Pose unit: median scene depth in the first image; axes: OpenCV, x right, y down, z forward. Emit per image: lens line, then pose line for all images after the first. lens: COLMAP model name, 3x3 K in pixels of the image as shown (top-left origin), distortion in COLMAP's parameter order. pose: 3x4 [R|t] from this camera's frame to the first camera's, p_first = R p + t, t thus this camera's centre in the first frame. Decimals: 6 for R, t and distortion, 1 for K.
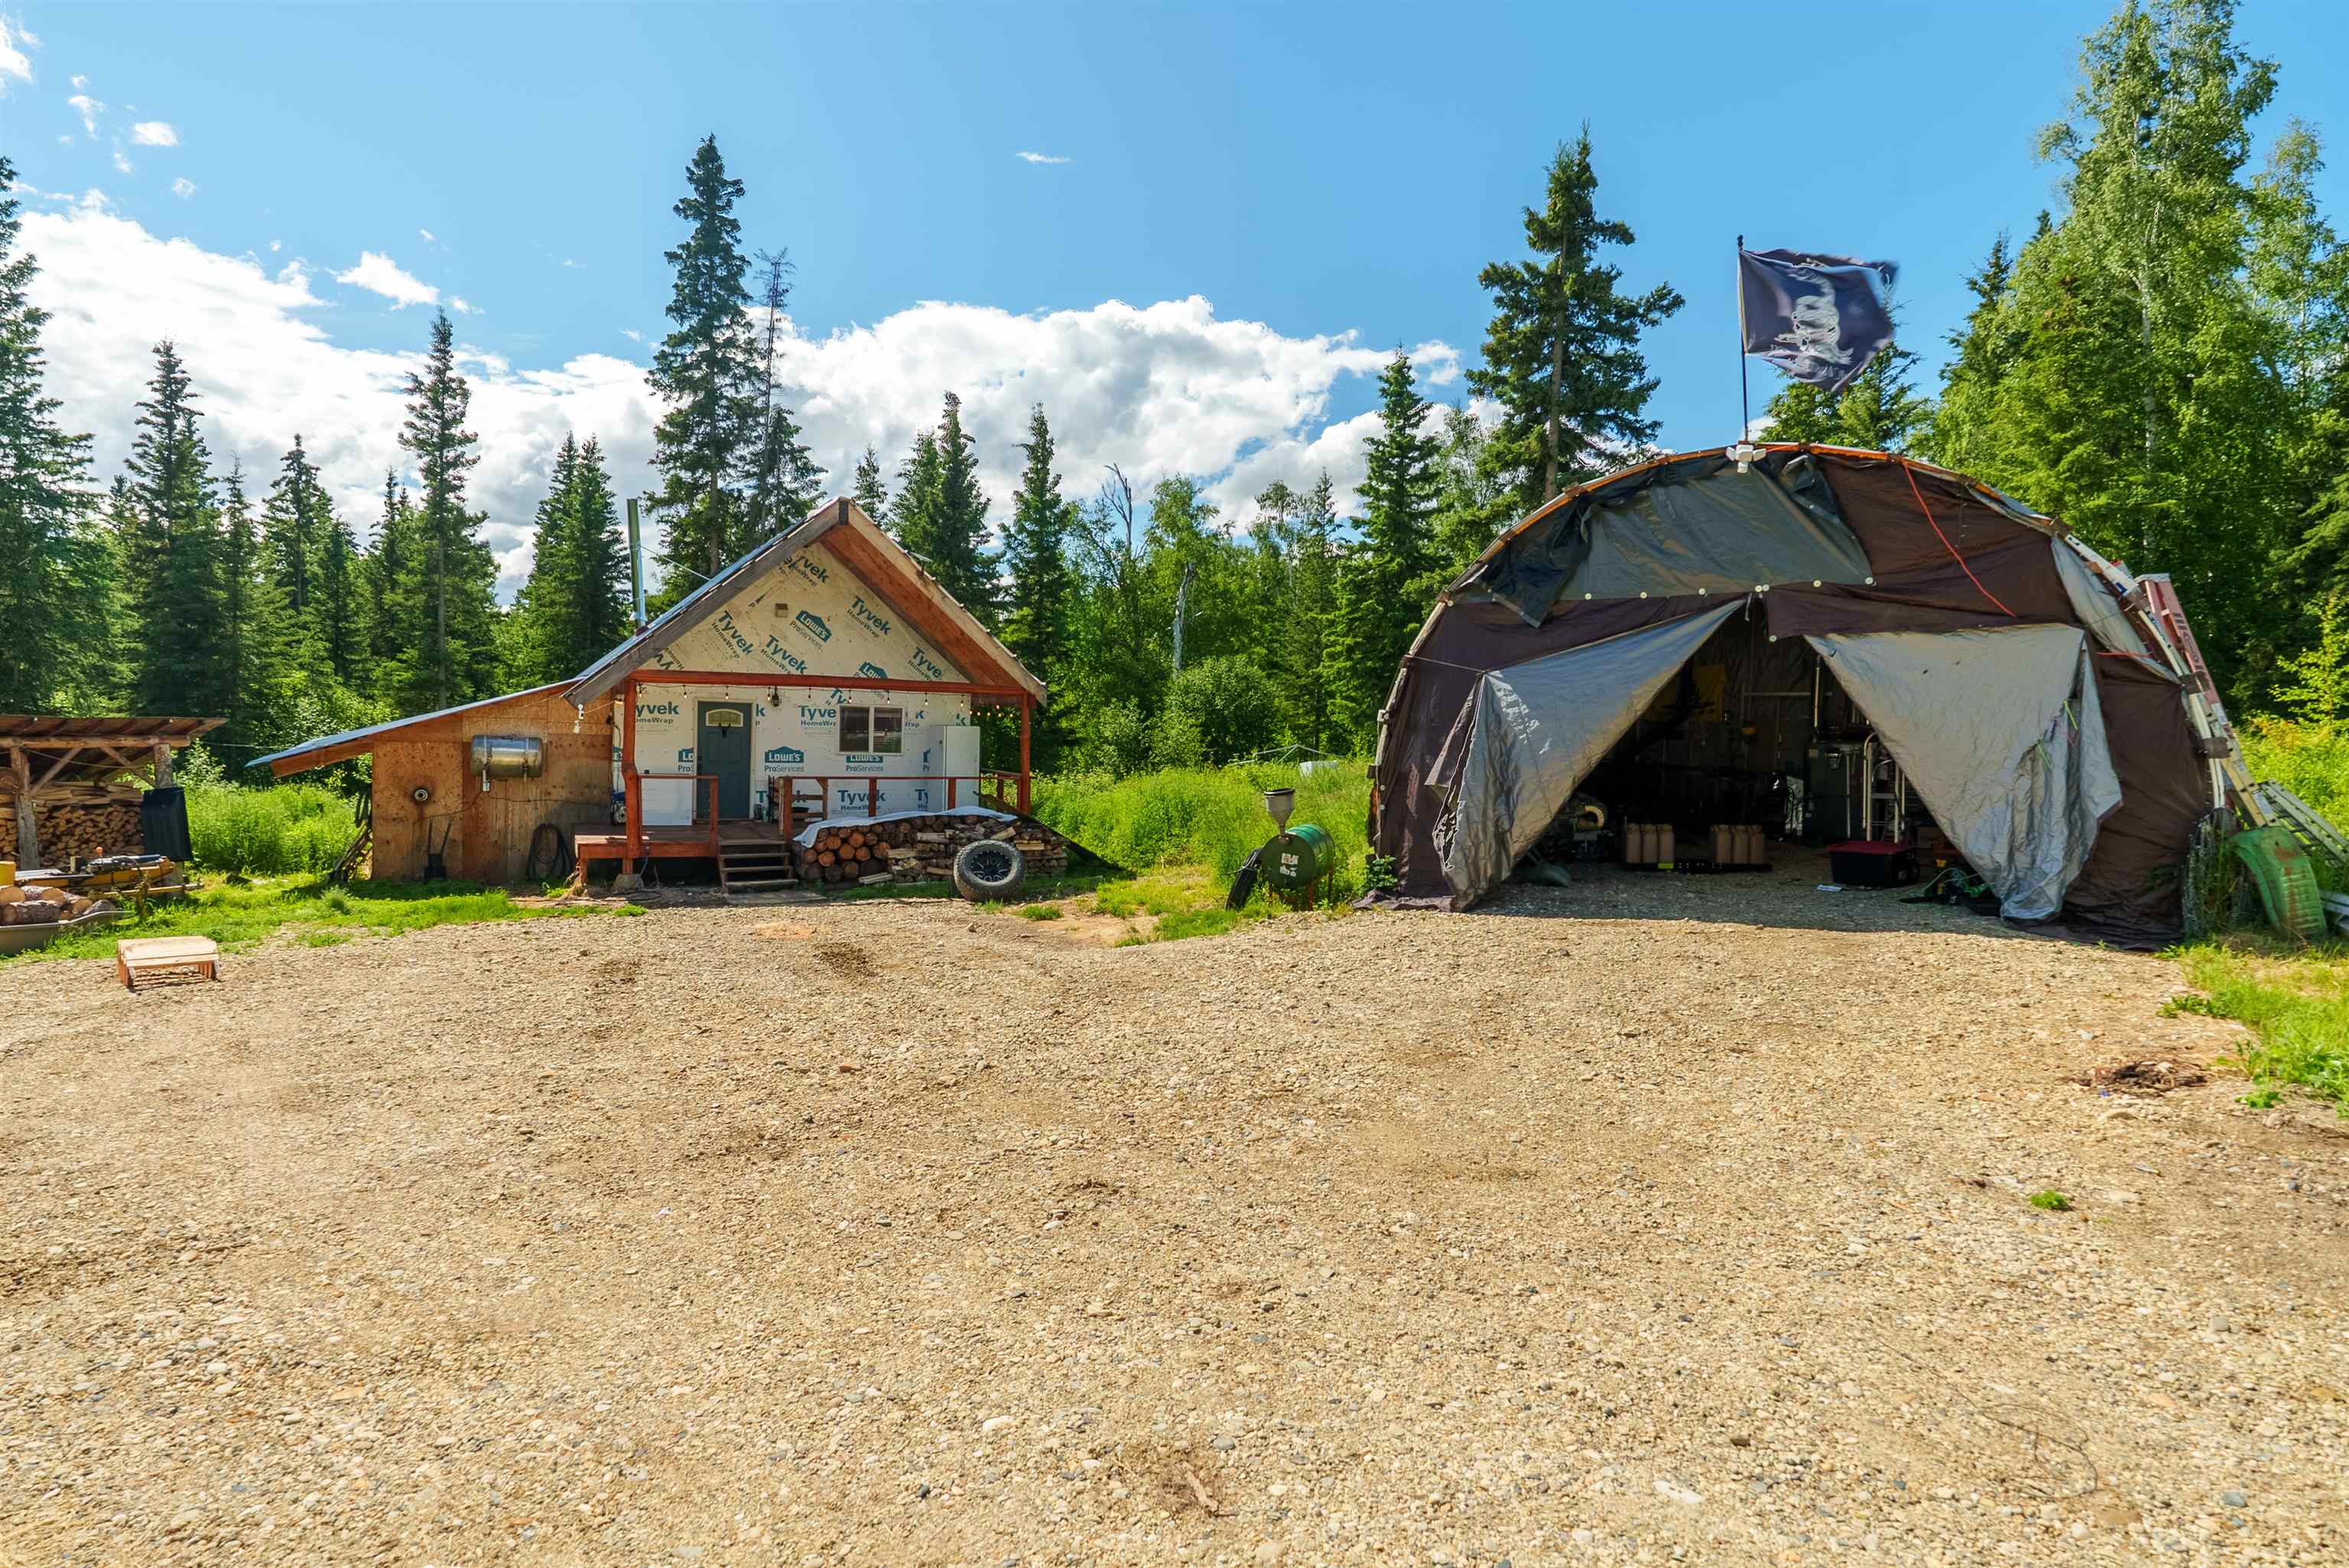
lens RADIAL K [[1448.9, 0, 1173.1], [0, 1448.9, 816.6], [0, 0, 1]] dist [0.049957, 0.000201]
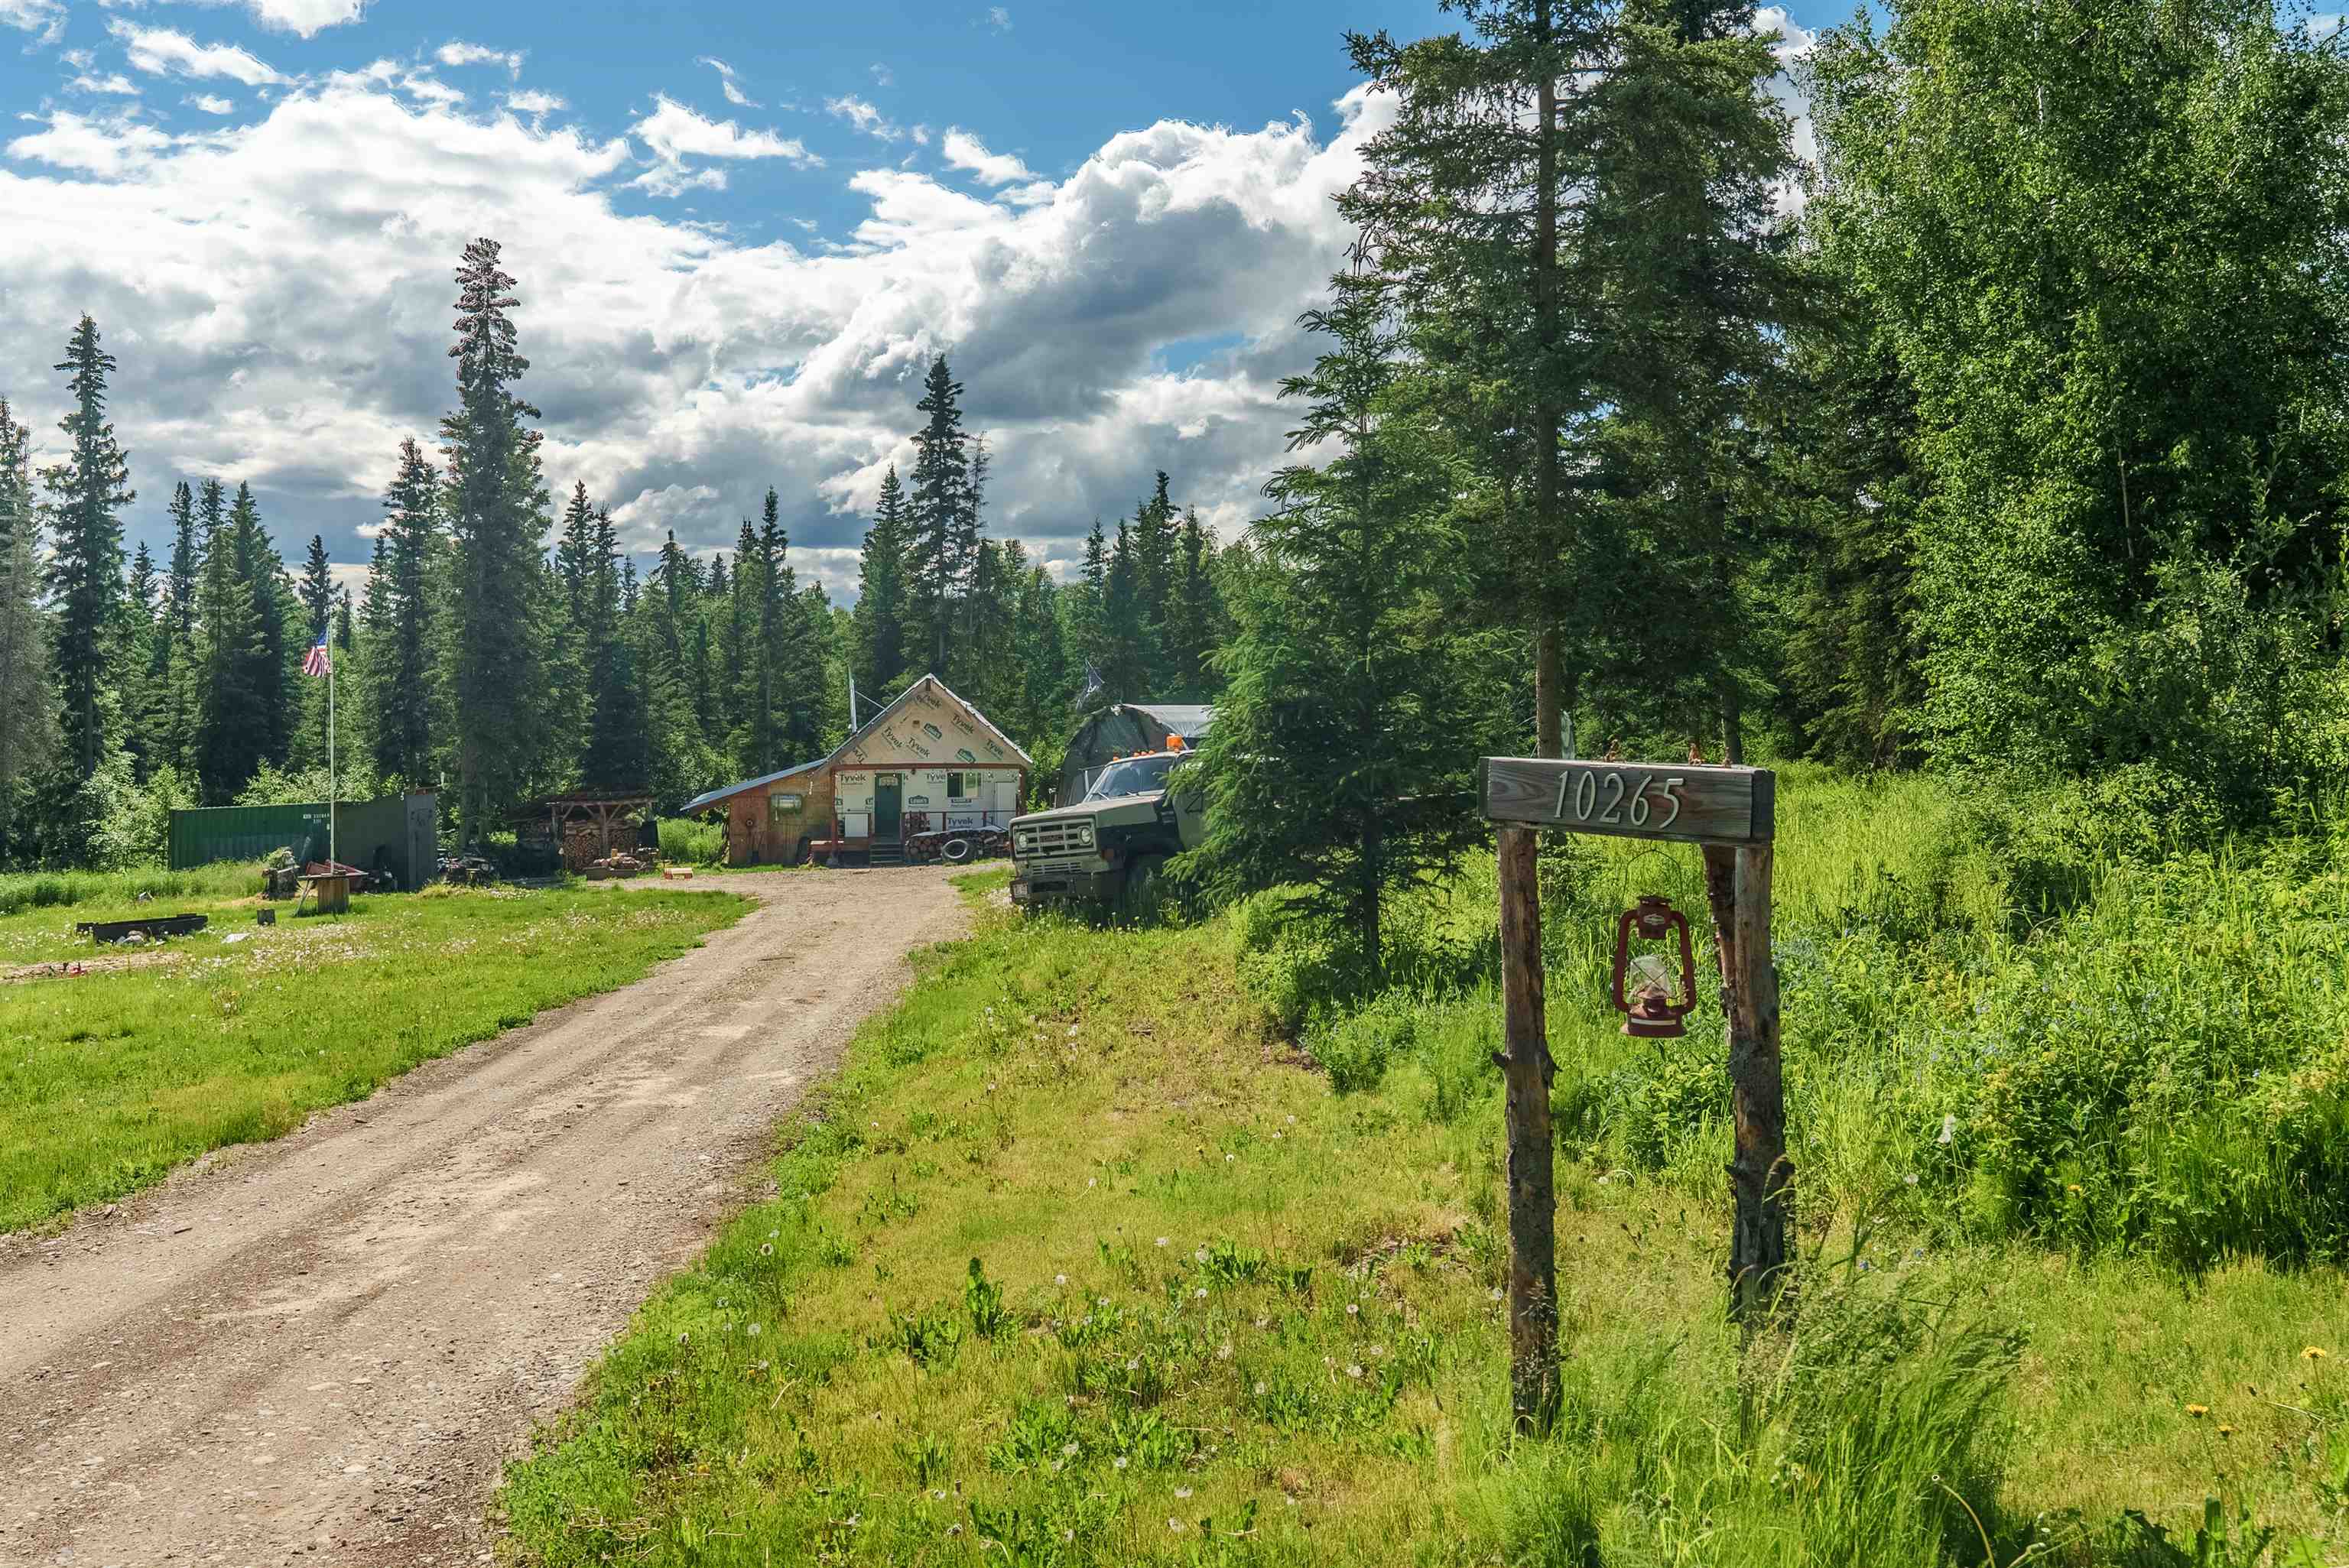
lens RADIAL K [[2022.4, 0, 1174.5], [0, 2022.4, 784.0], [0, 0, 1]] dist [-0.000961, -0.000207]
pose [[0.962235, -0.014277, -0.271847, 0.774824], [0.006620, 0.999556, -0.029065, 0.016493], [0.272141, 0.026168, 0.961902, -1.460254]]
